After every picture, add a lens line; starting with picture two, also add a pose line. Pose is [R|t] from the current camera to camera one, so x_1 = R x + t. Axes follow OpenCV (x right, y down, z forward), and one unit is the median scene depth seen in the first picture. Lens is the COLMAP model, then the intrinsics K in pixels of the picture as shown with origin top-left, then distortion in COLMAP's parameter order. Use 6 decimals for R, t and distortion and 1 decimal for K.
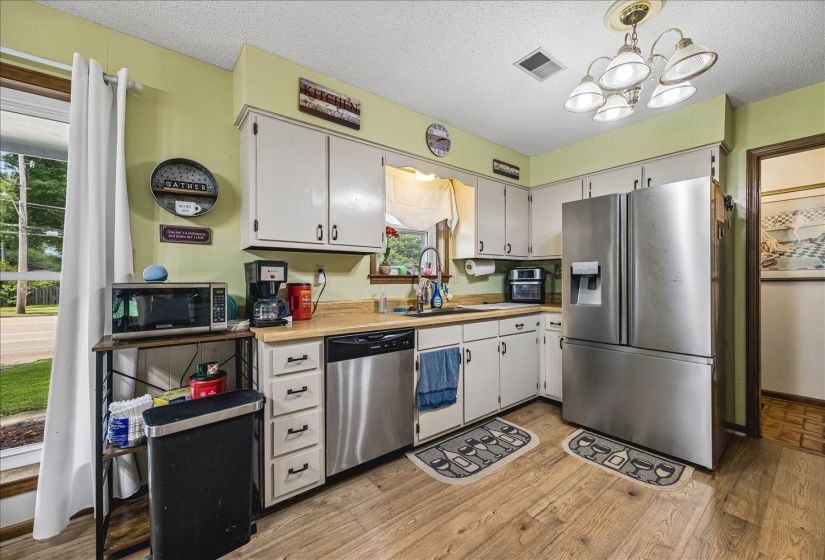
lens RADIAL K [[329.1, 0, 417.2], [0, 329.1, 280.2], [0, 0, 1]] dist [0.001655, 0.000293]
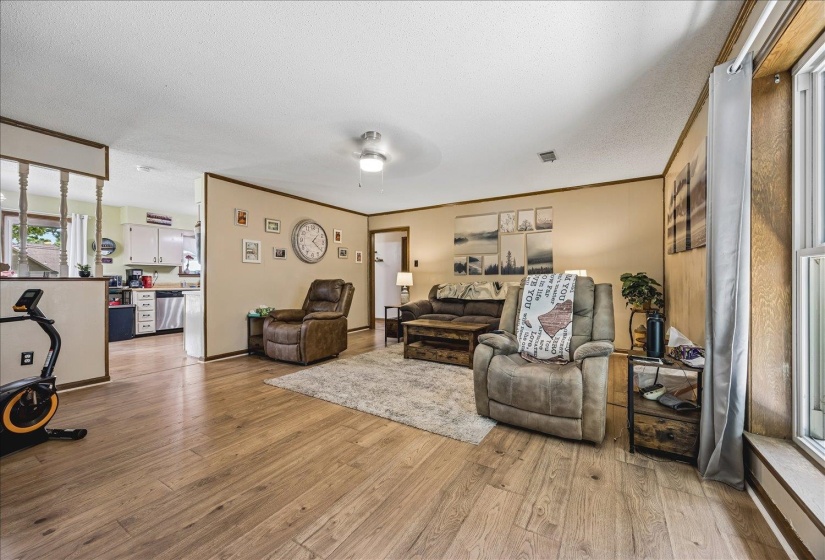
lens RADIAL K [[321.1, 0, 415.9], [0, 321.1, 280.7], [0, 0, 1]] dist [0.000417, -0.000012]
pose [[0.938846, 0.001320, 0.344335, 1.059296], [0.000304, 0.999989, -0.004662, 0.073630], [-0.344338, 0.004482, 0.938835, -2.938454]]
